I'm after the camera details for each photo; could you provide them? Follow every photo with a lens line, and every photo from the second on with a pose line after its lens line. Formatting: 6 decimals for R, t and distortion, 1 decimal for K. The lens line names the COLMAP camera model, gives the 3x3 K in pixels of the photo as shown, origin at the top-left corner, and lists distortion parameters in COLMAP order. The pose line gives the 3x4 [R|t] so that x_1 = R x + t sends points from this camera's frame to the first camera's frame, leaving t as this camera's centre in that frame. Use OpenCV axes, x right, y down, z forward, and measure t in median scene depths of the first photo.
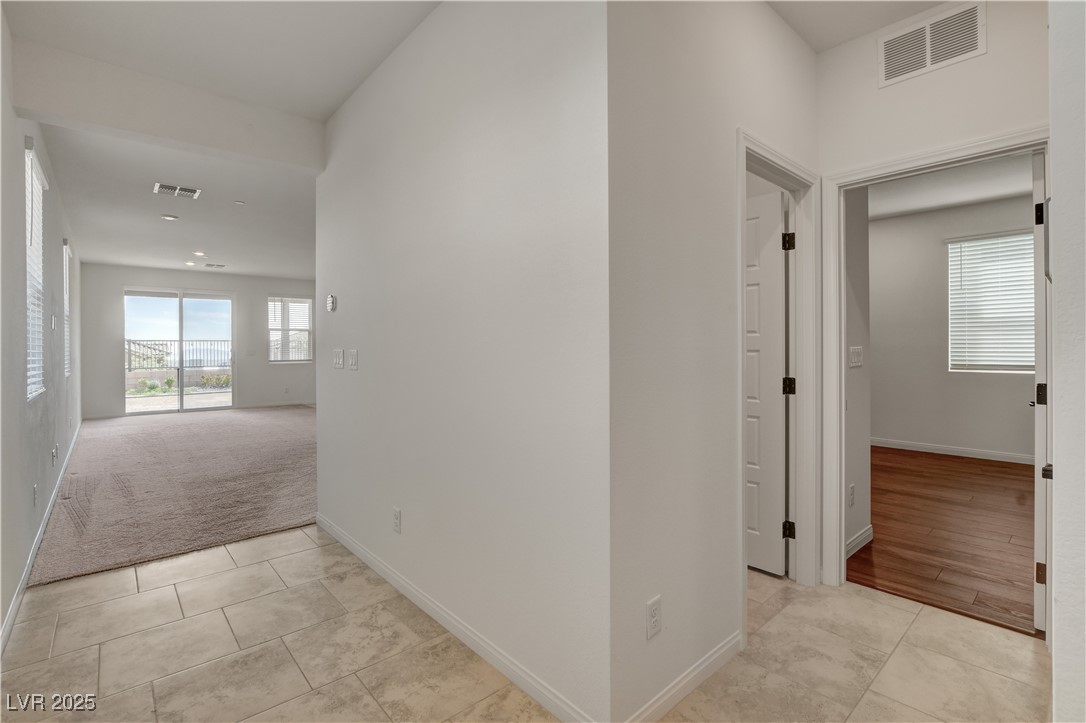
lens RADIAL K [[498.5, 0, 538.4], [0, 498.5, 349.5], [0, 0, 1]] dist [-0.016683, -0.000019]
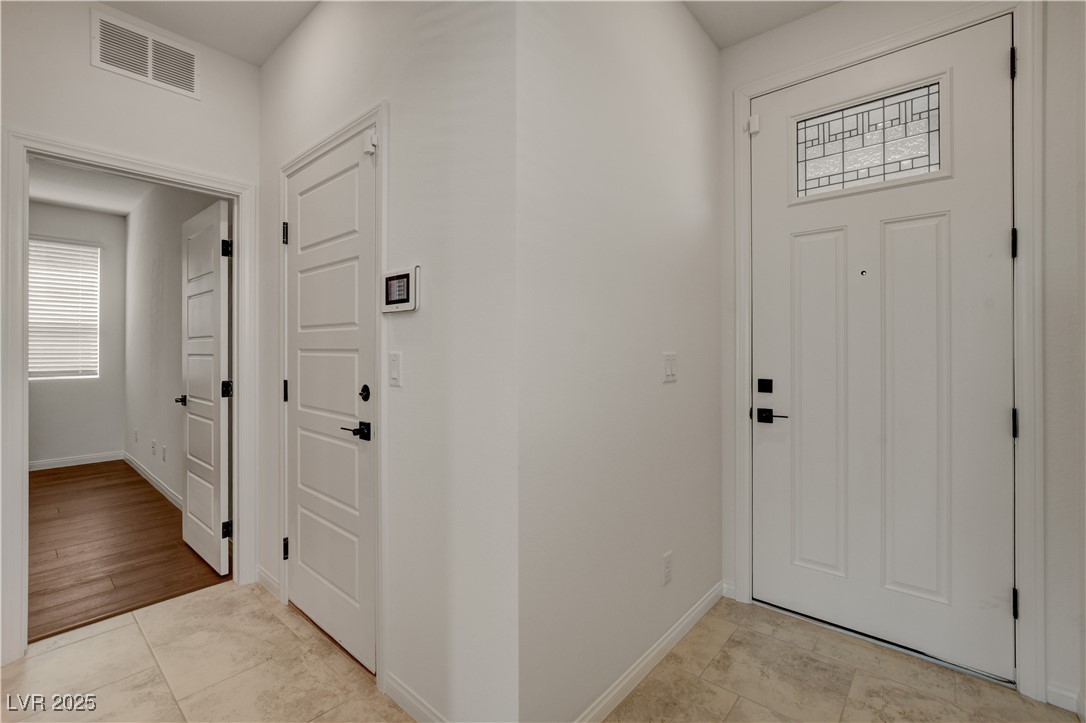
lens RADIAL K [[483.3, 0, 539.7], [0, 483.3, 353.0], [0, 0, 1]] dist [-0.010177, -0.000037]
pose [[-0.148992, -0.000546, 0.988838, -0.314644], [0.006491, 0.999978, 0.001530, -0.000468], [-0.988817, 0.006646, -0.148985, 0.348939]]
